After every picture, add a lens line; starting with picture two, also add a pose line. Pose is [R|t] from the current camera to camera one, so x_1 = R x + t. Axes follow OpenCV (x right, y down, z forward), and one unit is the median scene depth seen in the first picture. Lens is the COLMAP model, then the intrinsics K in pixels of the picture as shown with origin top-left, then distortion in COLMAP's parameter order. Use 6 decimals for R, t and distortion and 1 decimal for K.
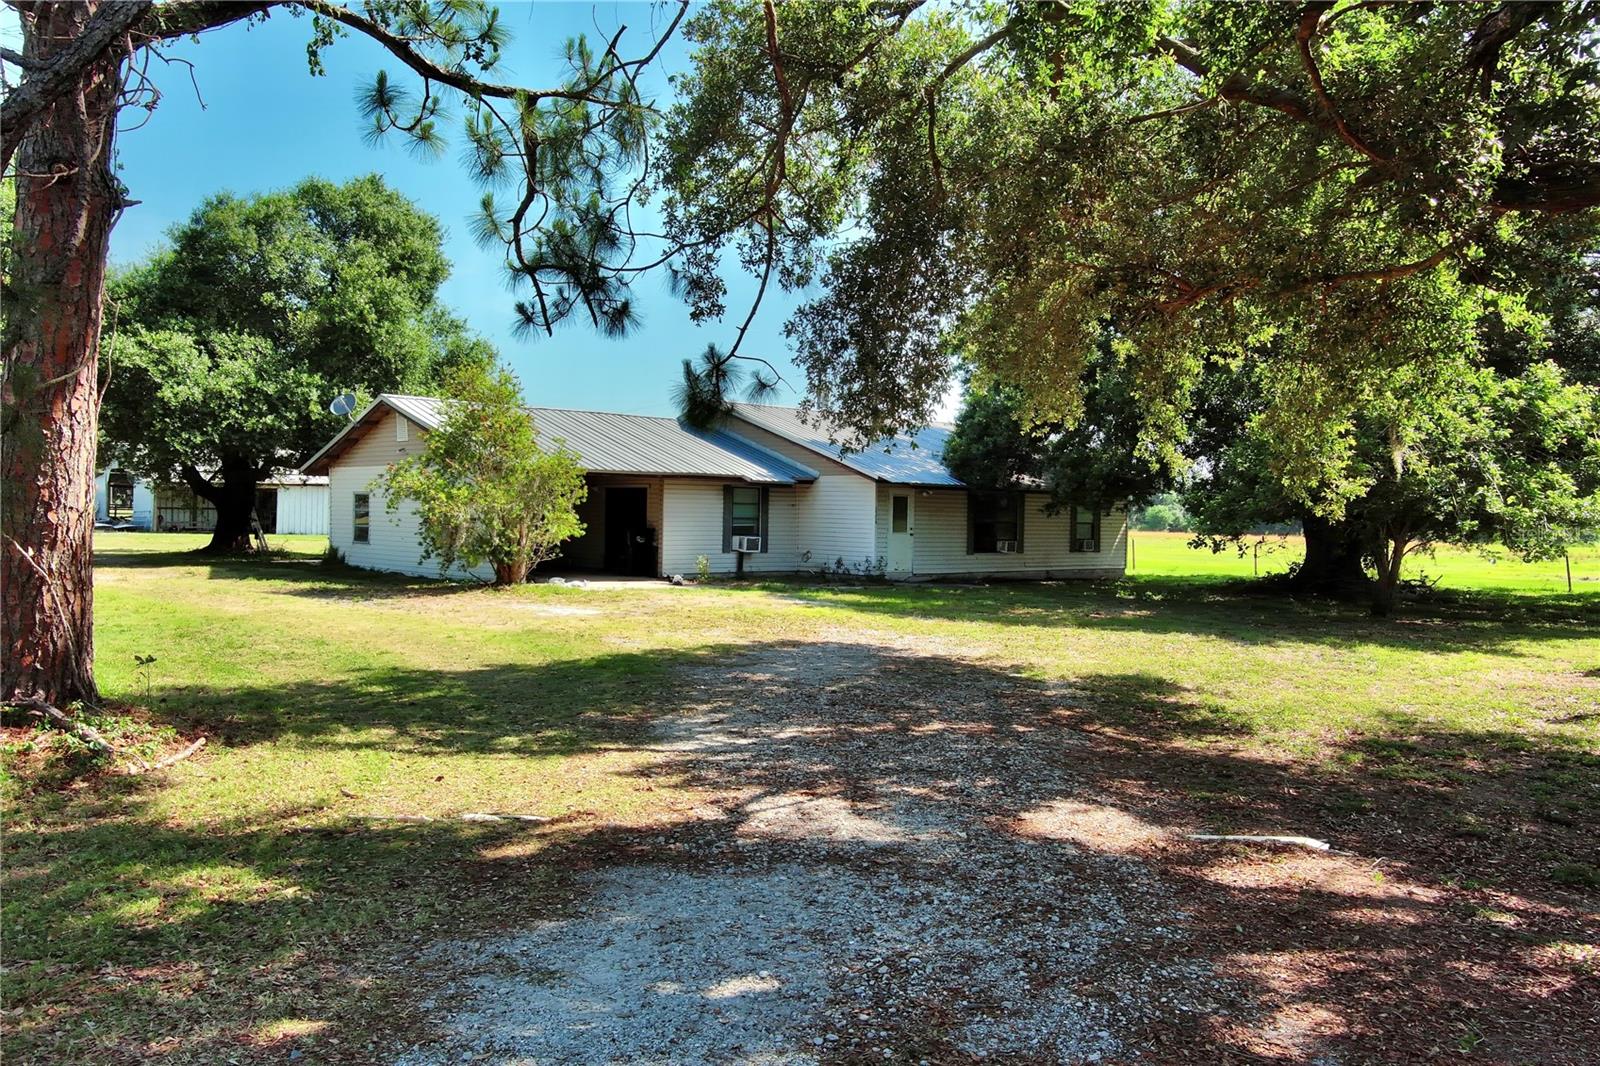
lens RADIAL K [[1235.8, 0, 800.0], [0, 1235.8, 533.0], [0, 0, 1]] dist [0.024620, -0.029978]
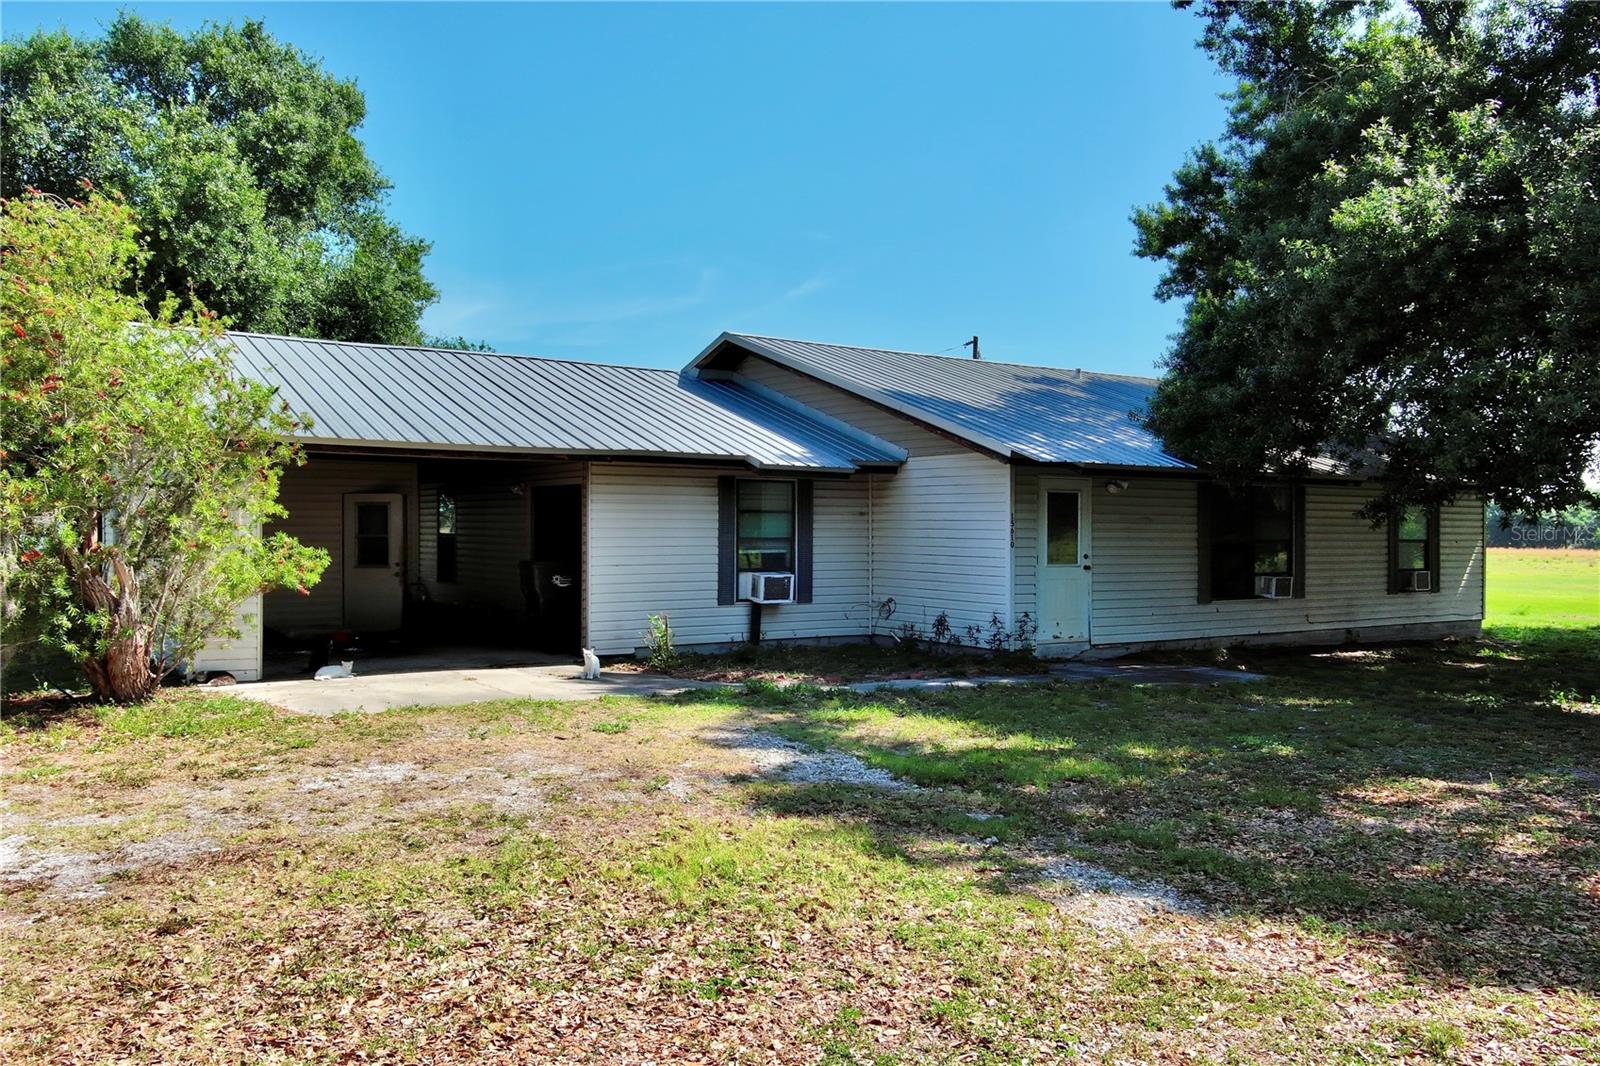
lens RADIAL K [[1235.8, 0, 800.0], [0, 1235.8, 533.0], [0, 0, 1]] dist [0.024620, -0.029978]
pose [[0.987793, -0.010901, -0.155387, 0.052604], [0.008571, 0.999841, -0.015660, -0.005985], [0.155533, 0.014137, 0.987729, 0.476055]]
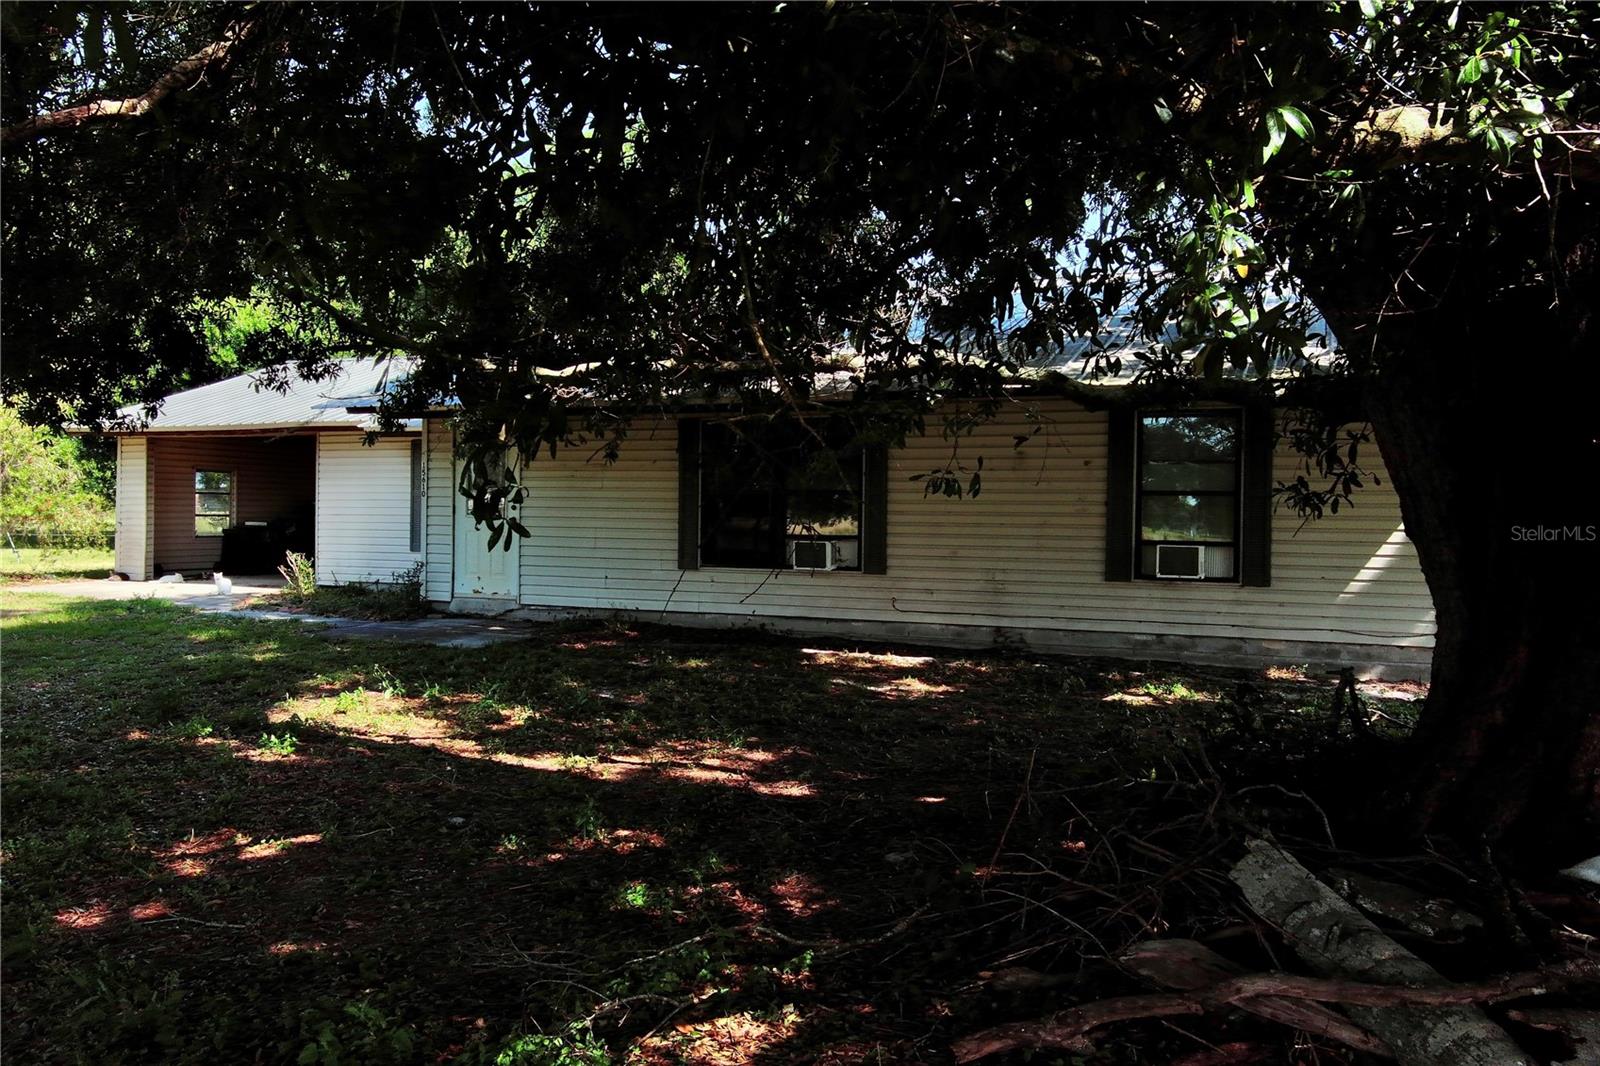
lens RADIAL K [[1235.8, 0, 800.0], [0, 1235.8, 533.0], [0, 0, 1]] dist [0.024620, -0.029978]
pose [[0.413838, 0.001074, -0.910350, 0.560088], [-0.019107, 0.999789, -0.007506, 0.007757], [0.910150, 0.020500, 0.413772, 0.900895]]
